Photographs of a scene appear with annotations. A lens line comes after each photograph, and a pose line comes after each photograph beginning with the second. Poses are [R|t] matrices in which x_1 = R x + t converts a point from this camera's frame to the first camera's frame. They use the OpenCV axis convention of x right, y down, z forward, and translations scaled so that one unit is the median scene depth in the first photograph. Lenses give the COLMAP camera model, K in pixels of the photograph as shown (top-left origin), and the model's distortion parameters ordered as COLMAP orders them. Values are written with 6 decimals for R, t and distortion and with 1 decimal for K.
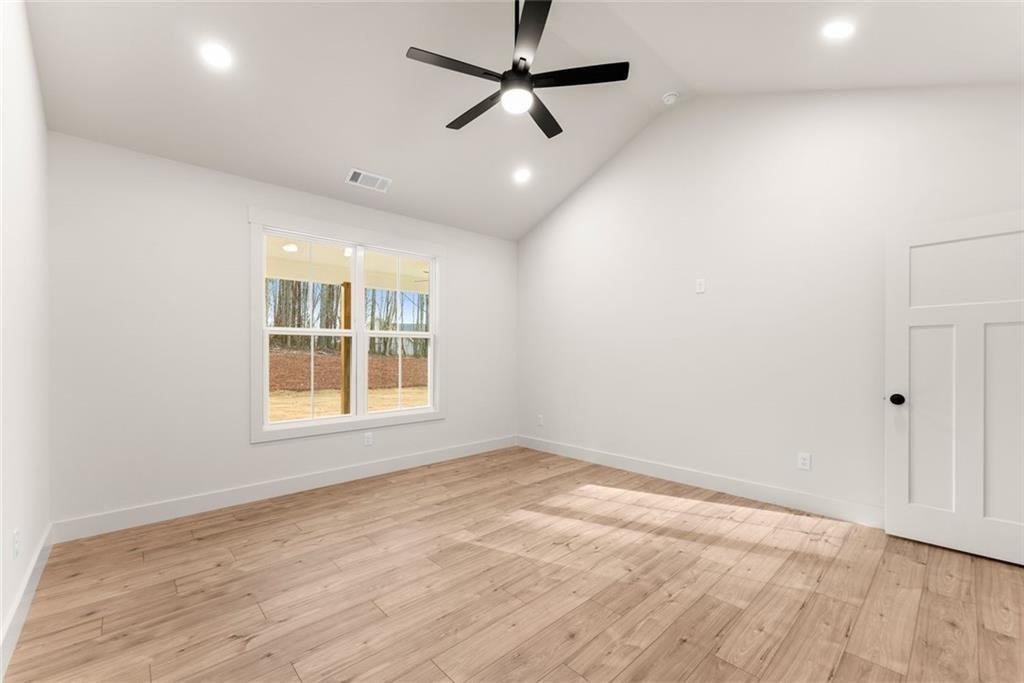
lens RADIAL K [[419.7, 0, 508.5], [0, 419.7, 346.9], [0, 0, 1]] dist [0.008769, -0.000087]
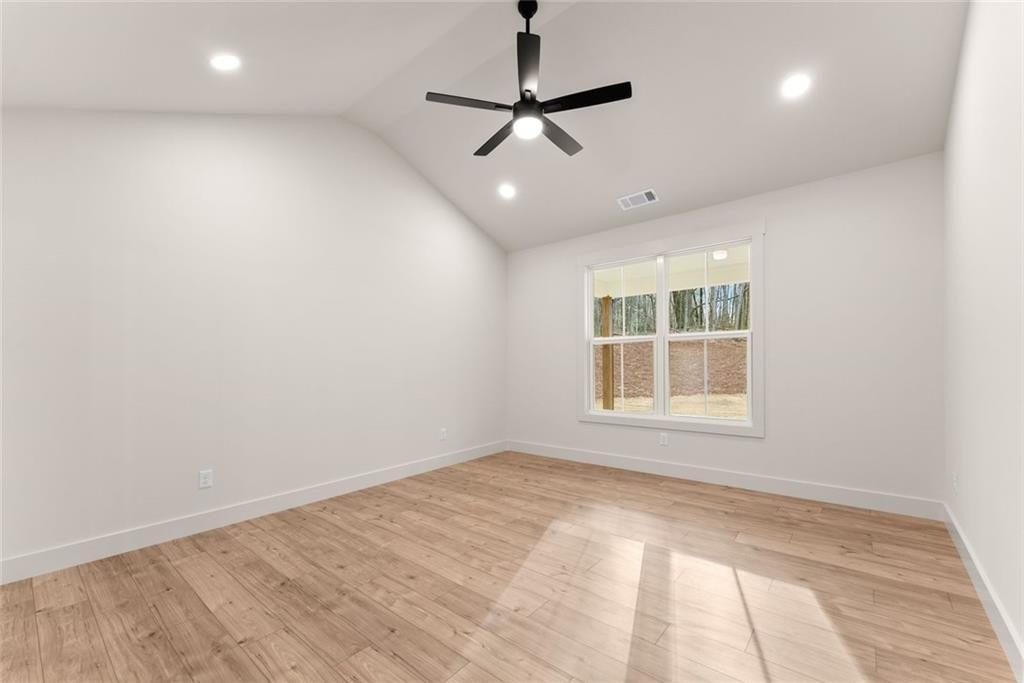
lens RADIAL K [[419.7, 0, 516.9], [0, 419.7, 336.6], [0, 0, 1]] dist [0.008769, -0.000087]
pose [[0.128665, -0.054593, -0.990184, 0.810898], [0.035542, 0.998096, -0.050411, 0.006360], [0.991051, -0.028707, 0.130360, 0.619830]]
